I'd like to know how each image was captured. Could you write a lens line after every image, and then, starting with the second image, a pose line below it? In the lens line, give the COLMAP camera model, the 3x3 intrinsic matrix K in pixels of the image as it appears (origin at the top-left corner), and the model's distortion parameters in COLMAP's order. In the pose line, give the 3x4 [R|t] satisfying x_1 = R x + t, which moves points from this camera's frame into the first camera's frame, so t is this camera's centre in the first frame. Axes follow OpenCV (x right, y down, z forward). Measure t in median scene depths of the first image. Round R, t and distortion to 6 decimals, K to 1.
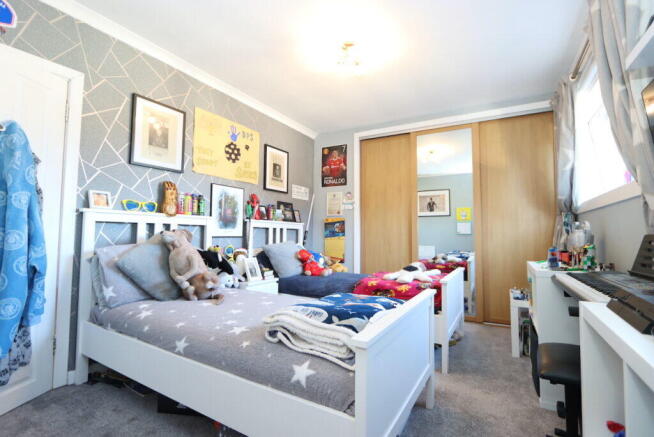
lens RADIAL K [[300.8, 0, 322.9], [0, 300.8, 214.8], [0, 0, 1]] dist [-0.016390, -0.000478]
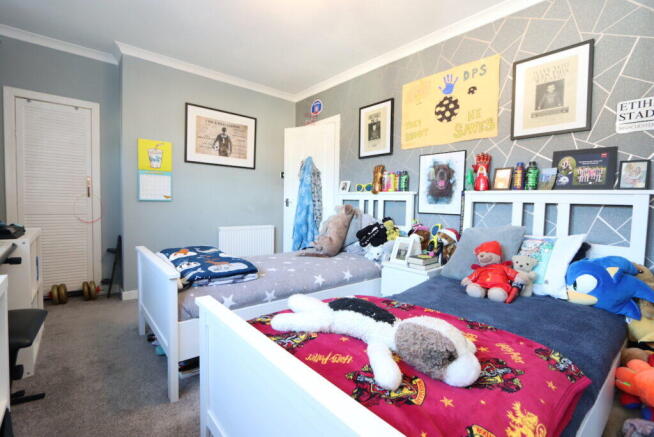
lens RADIAL K [[300.8, 0, 325.0], [0, 300.8, 223.9], [0, 0, 1]] dist [-0.016390, -0.000478]
pose [[-0.316124, 0.033660, -0.948120, 0.572413], [0.019462, 0.999390, 0.028991, 0.069224], [0.948518, -0.009287, -0.316587, 0.942419]]
